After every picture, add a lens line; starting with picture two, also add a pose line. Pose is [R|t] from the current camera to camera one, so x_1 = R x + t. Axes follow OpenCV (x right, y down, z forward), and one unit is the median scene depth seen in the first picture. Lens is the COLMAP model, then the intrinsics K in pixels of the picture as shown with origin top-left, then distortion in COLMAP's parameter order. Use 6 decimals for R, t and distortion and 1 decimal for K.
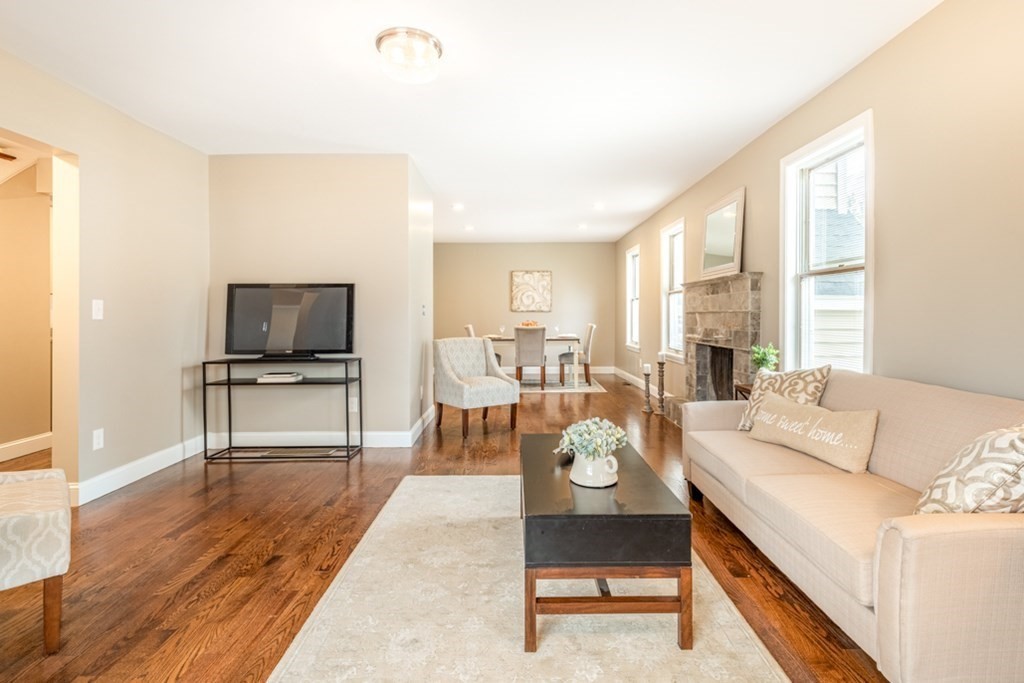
lens RADIAL K [[507.8, 0, 512.0], [0, 507.8, 319.0], [0, 0, 1]] dist [0.000318, 0.000069]
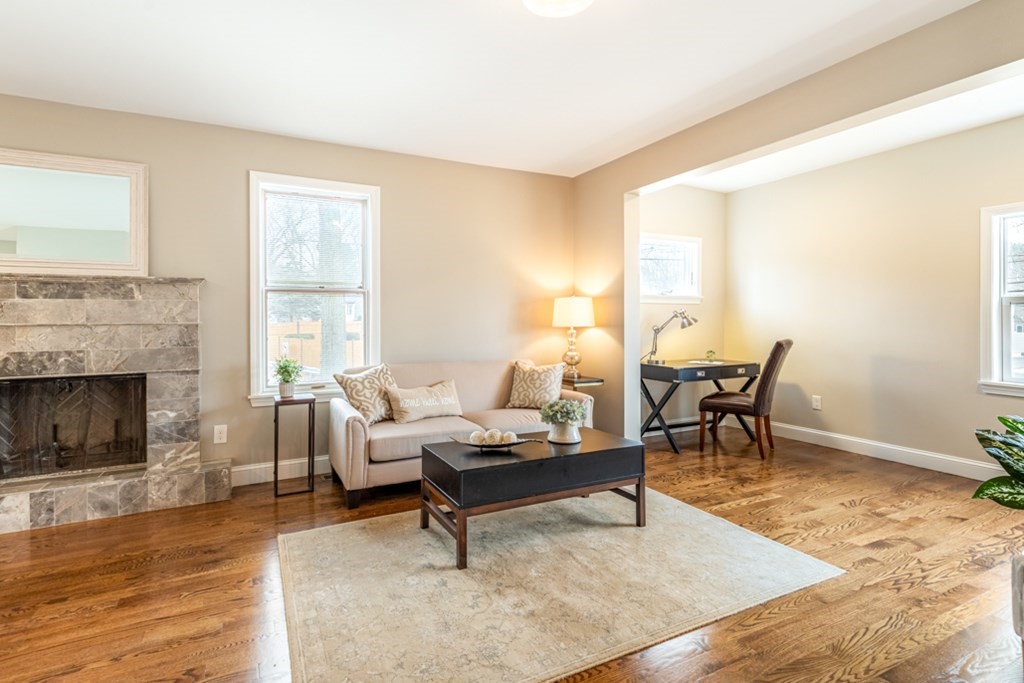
lens RADIAL K [[507.8, 0, 512.0], [0, 507.8, 319.0], [0, 0, 1]] dist [0.000318, 0.000069]
pose [[-0.462164, 0.008380, 0.886755, -1.037250], [0.014517, 0.999893, -0.001883, -0.023961], [-0.886676, 0.012003, -0.462236, 1.770365]]
